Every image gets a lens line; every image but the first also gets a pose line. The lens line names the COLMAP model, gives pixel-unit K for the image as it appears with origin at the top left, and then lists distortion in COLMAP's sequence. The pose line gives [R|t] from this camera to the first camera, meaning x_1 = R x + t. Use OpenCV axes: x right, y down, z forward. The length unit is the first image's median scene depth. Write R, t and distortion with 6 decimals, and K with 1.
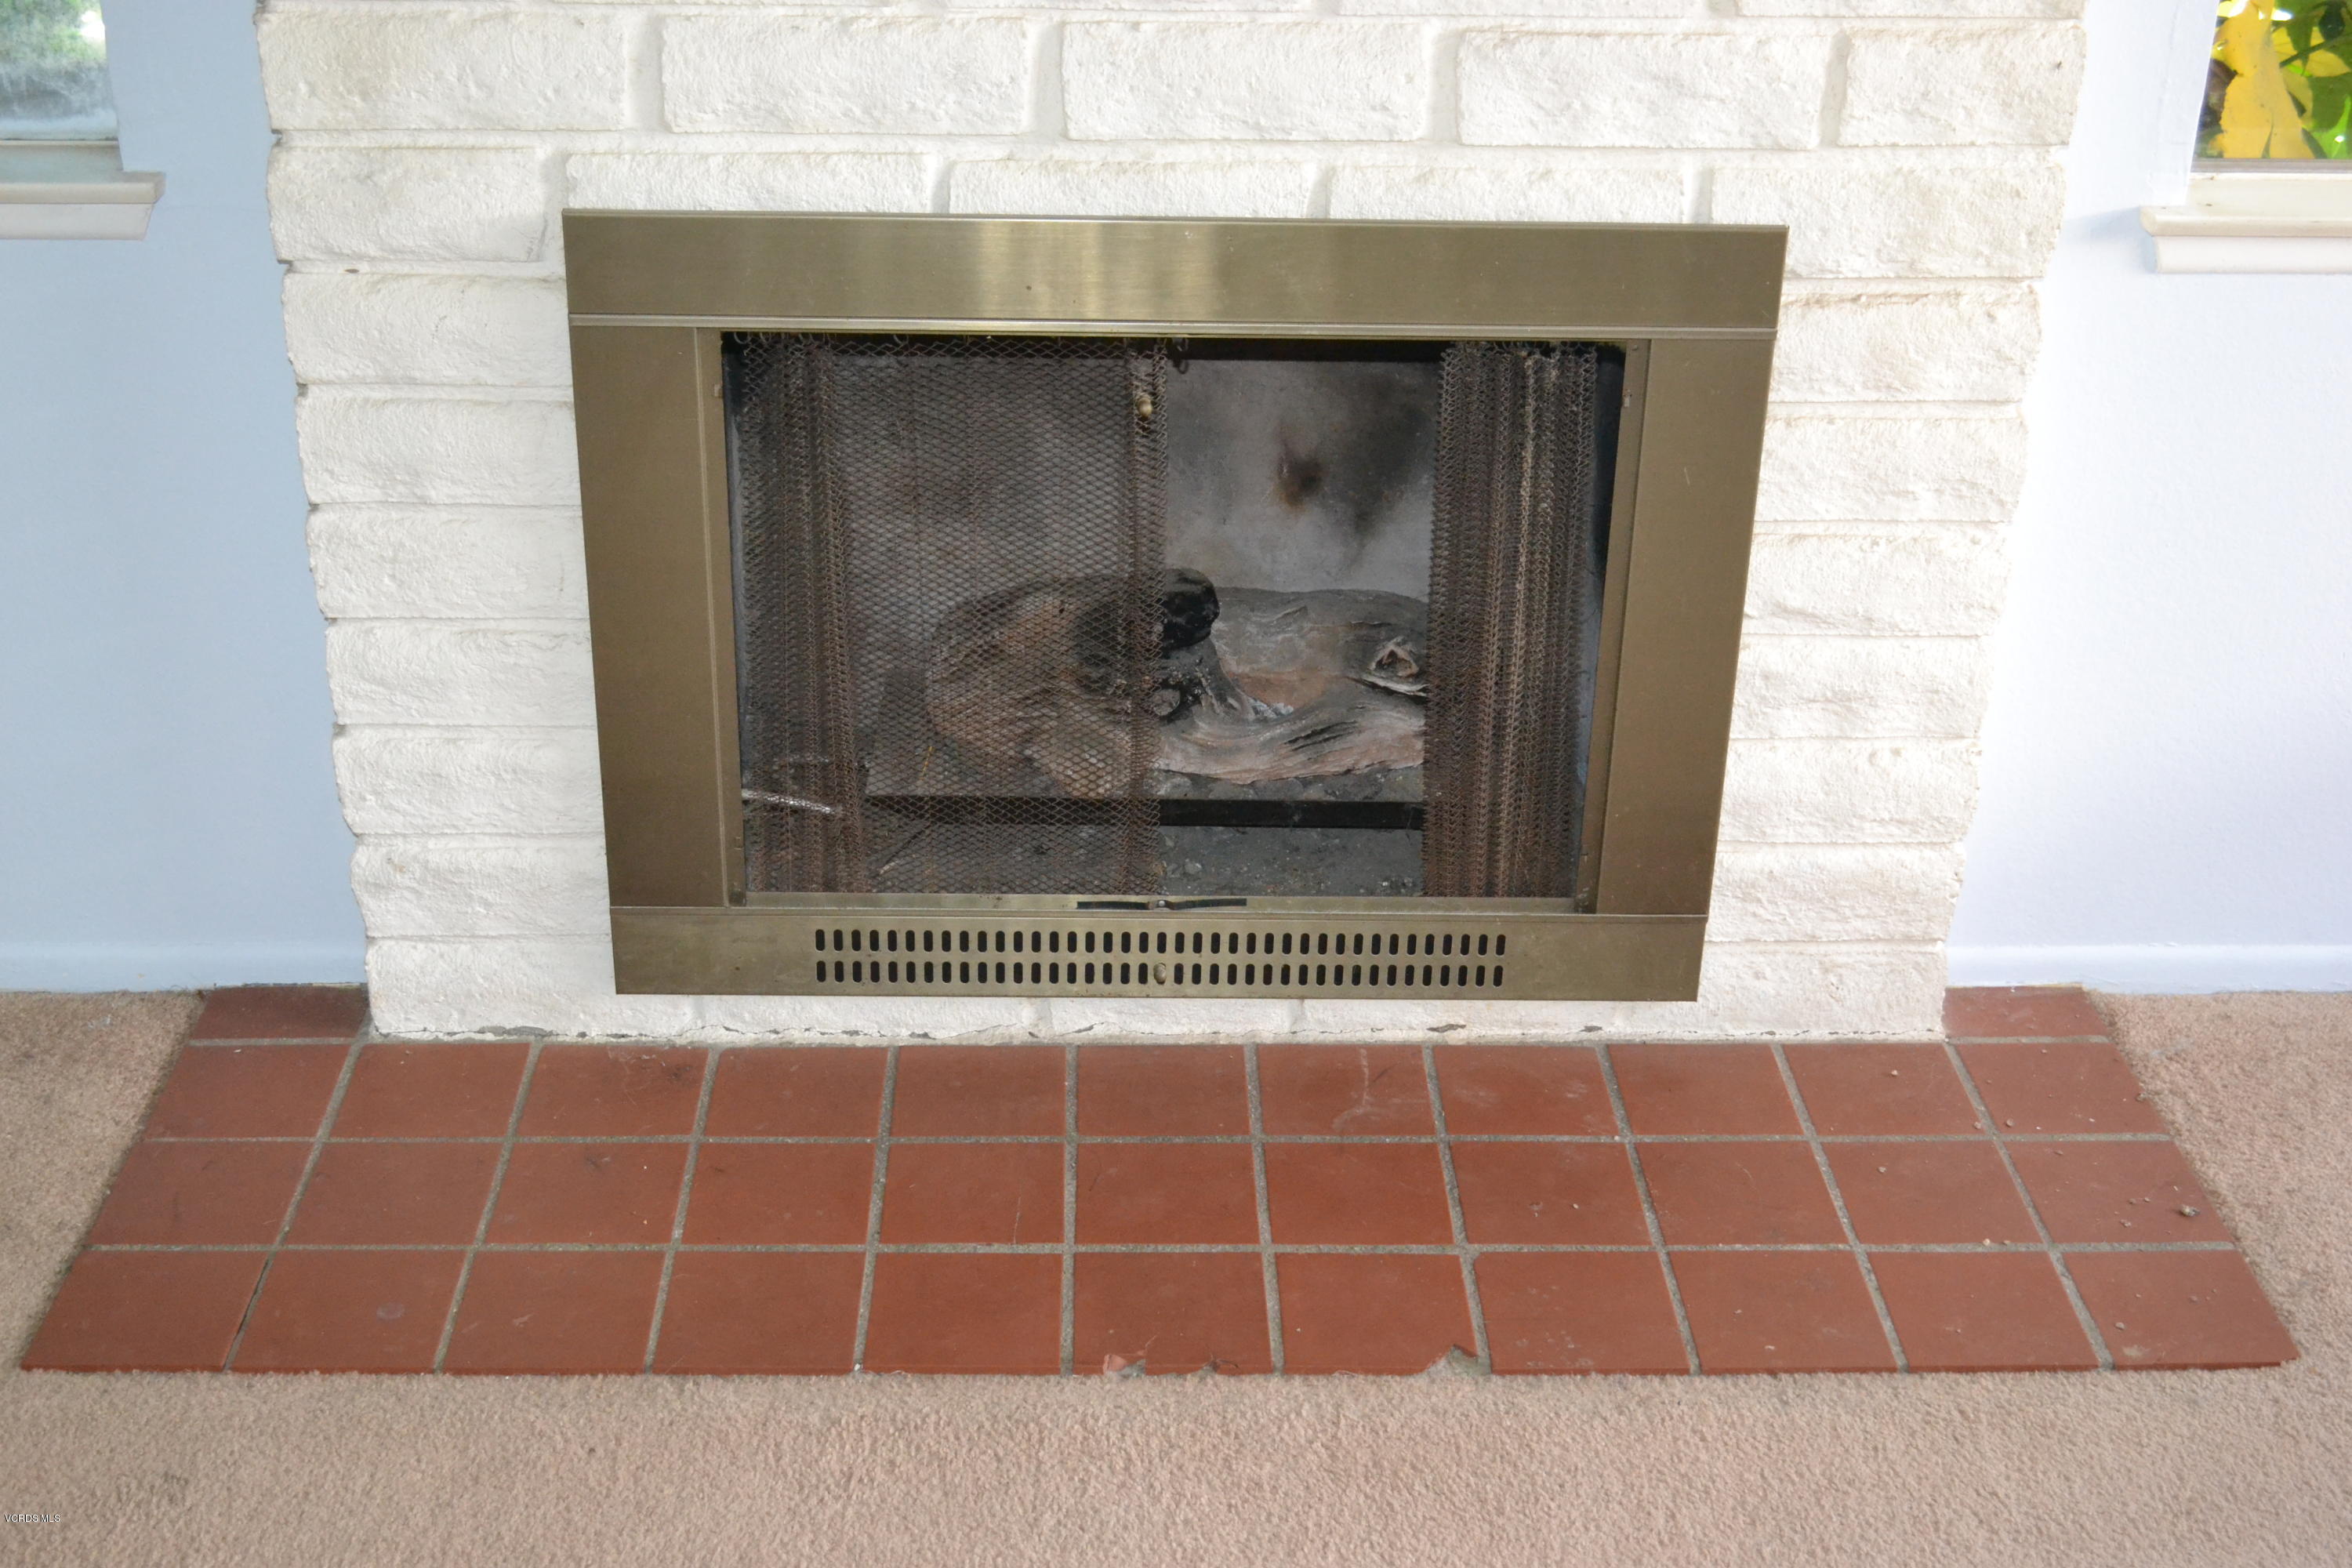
lens RADIAL K [[3015.4, 0, 1155.1], [0, 3015.4, 806.5], [0, 0, 1]] dist [-0.040086, 0.000000]
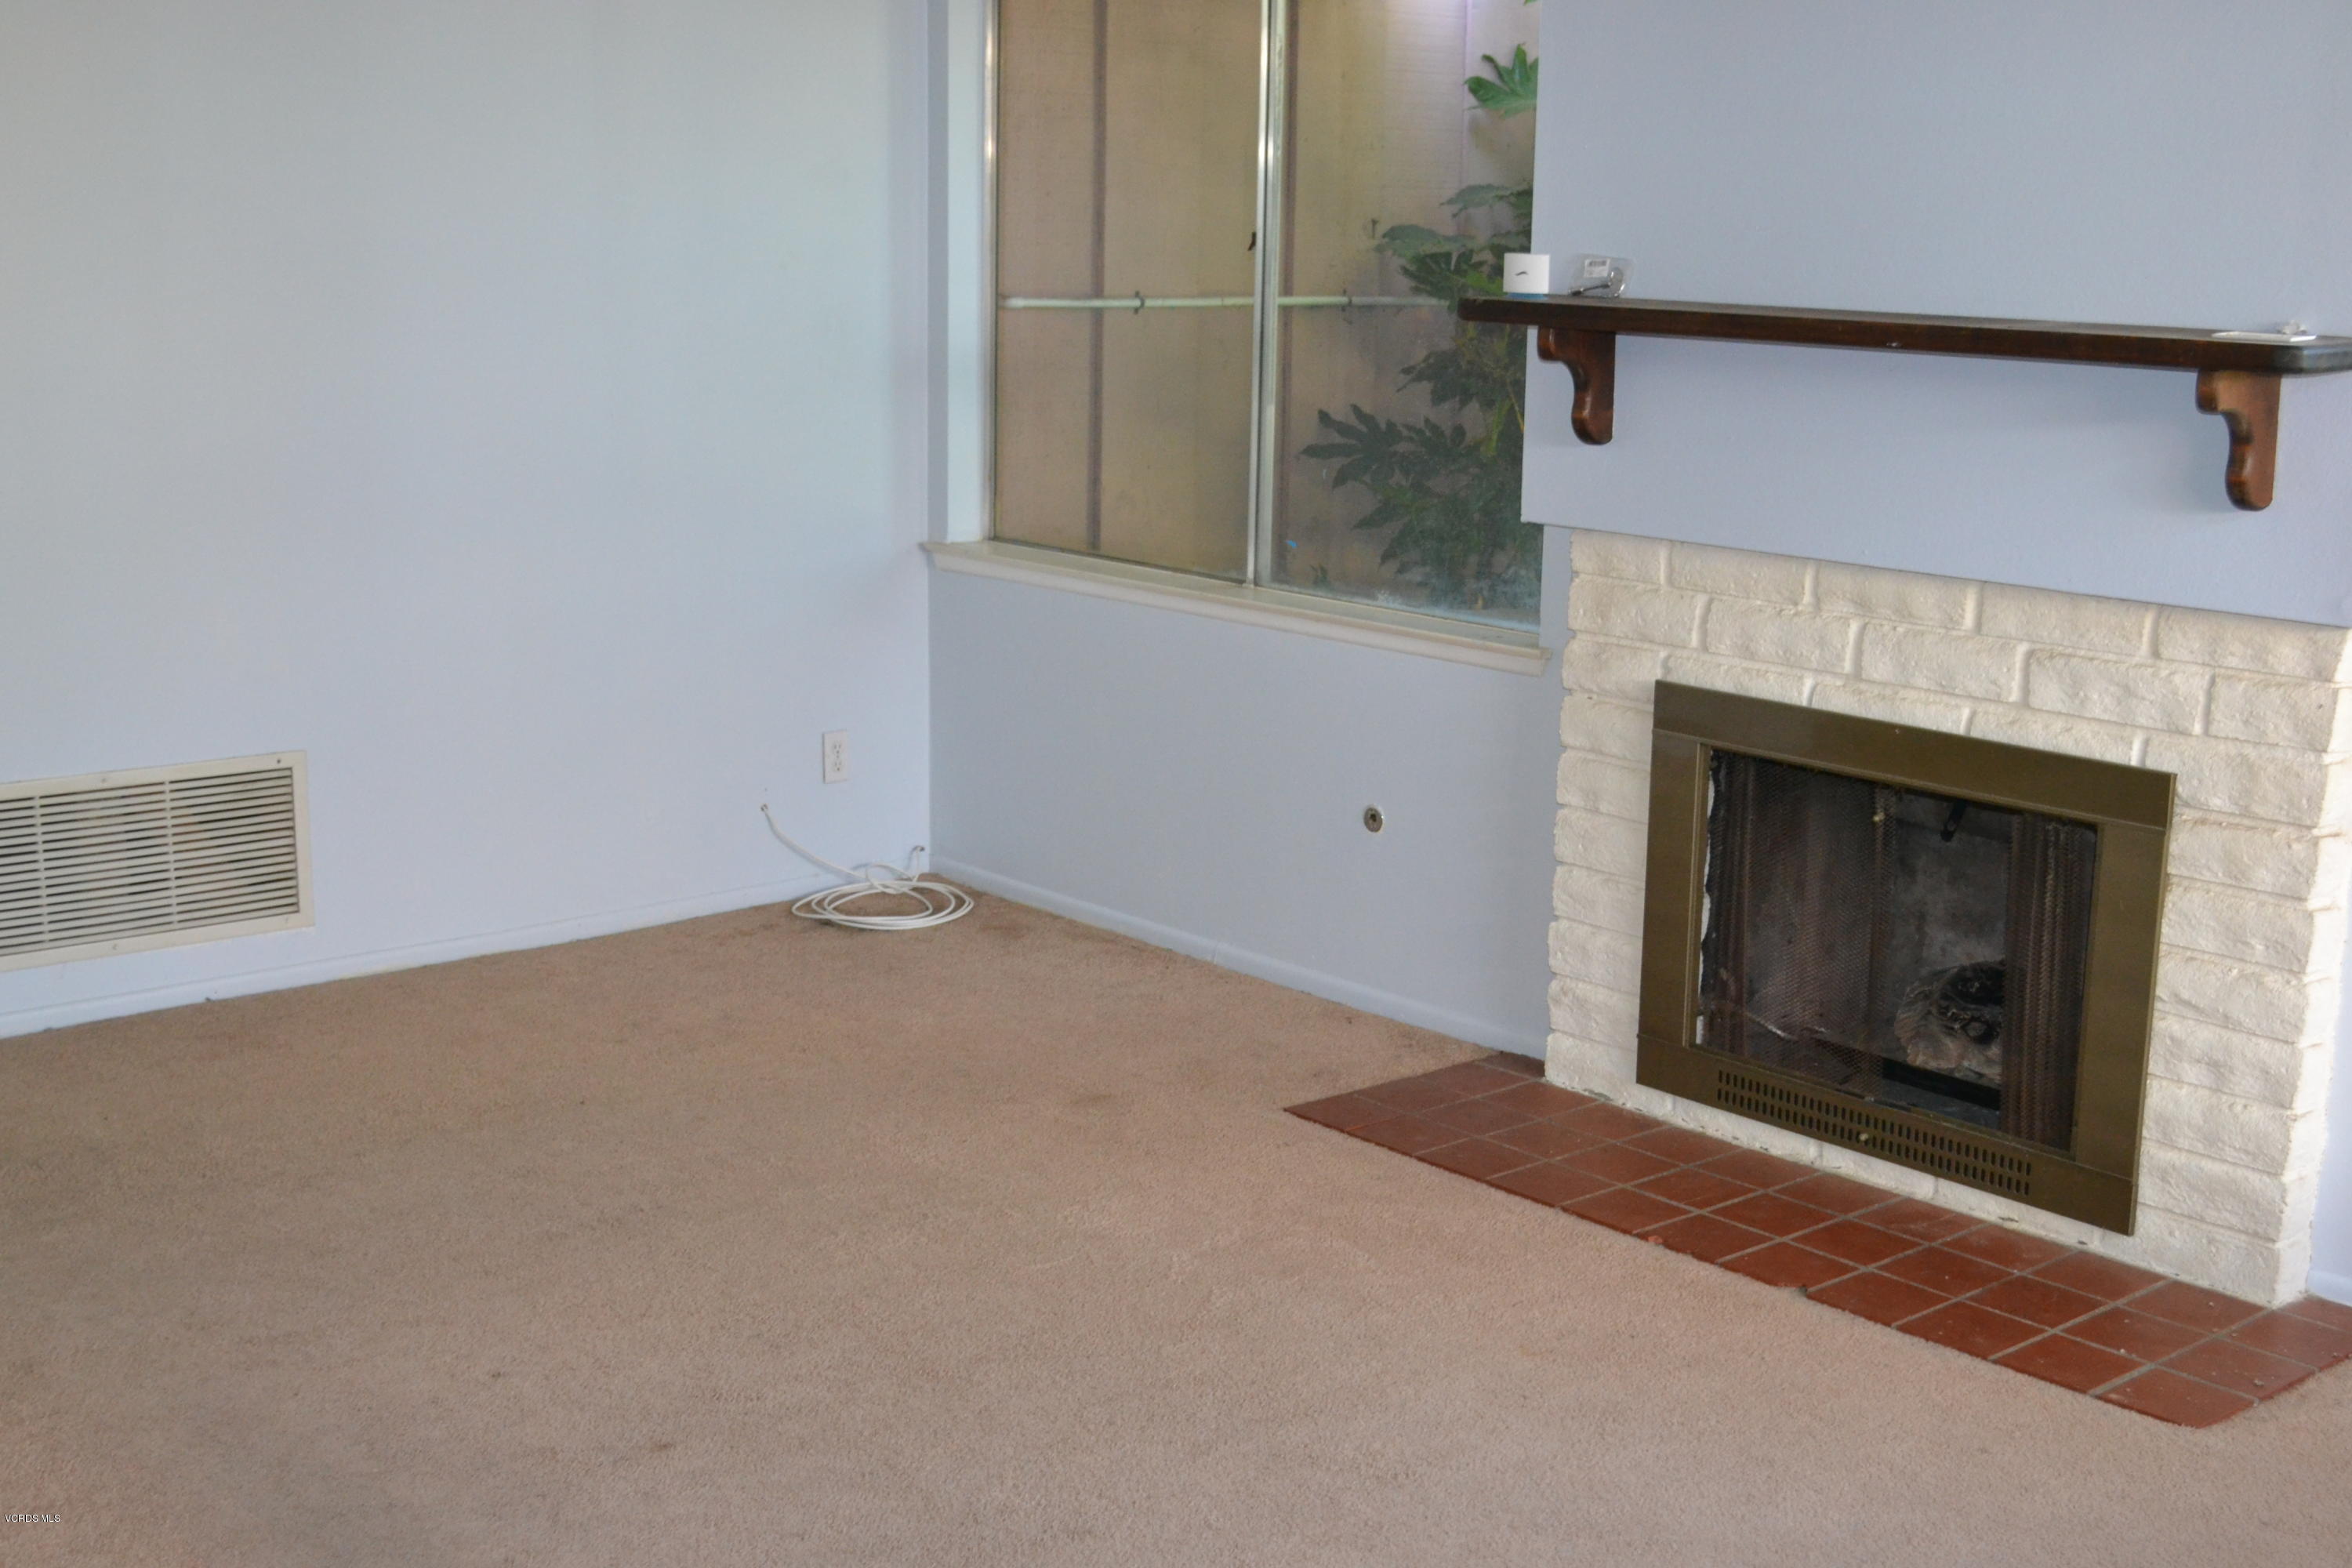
lens RADIAL K [[3015.4, 0, 1169.9], [0, 3015.4, 778.7], [0, 0, 1]] dist [-0.040086, 0.000000]
pose [[0.637057, 0.146279, -0.756809, 1.155701], [-0.353383, 0.927994, -0.118100, 0.232179], [0.685039, 0.342680, 0.642878, -0.568773]]
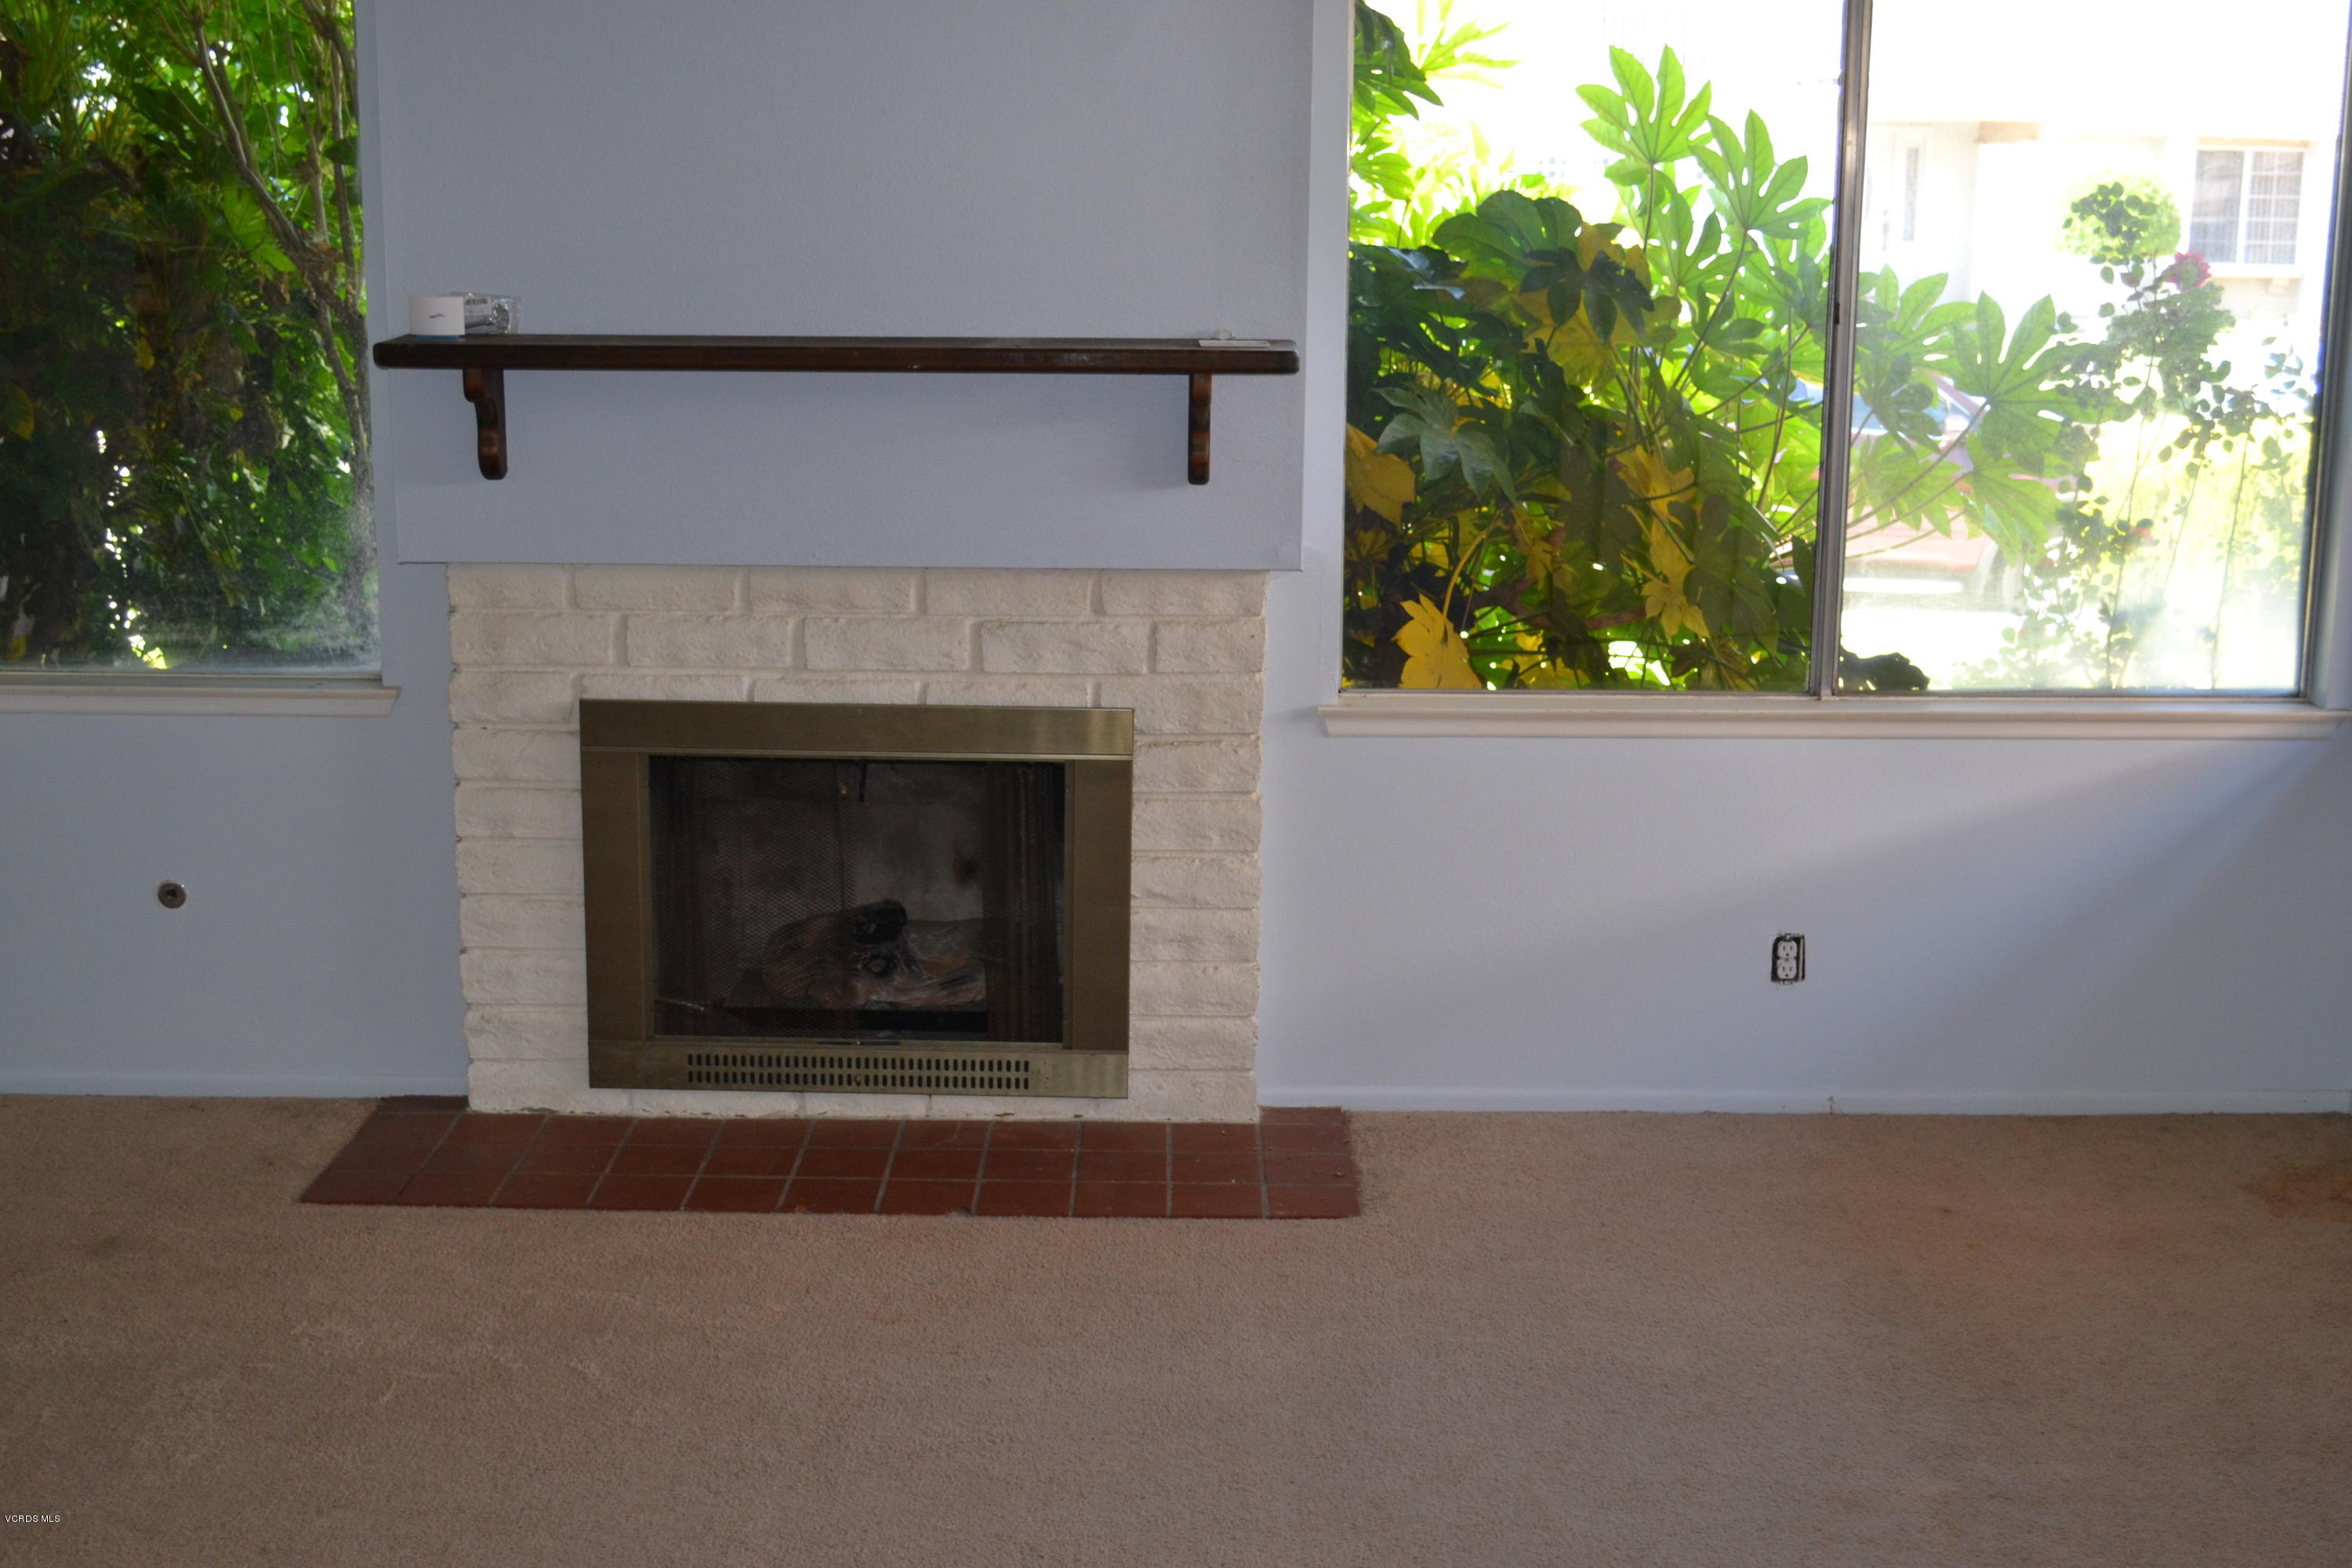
lens RADIAL K [[3015.4, 0, 1165.8], [0, 3015.4, 796.0], [0, 0, 1]] dist [-0.040086, 0.000000]
pose [[0.999508, 0.001461, -0.031325, 0.290671], [-0.009471, 0.966333, -0.257120, 0.416879], [0.029894, 0.257291, 0.965872, -1.063939]]
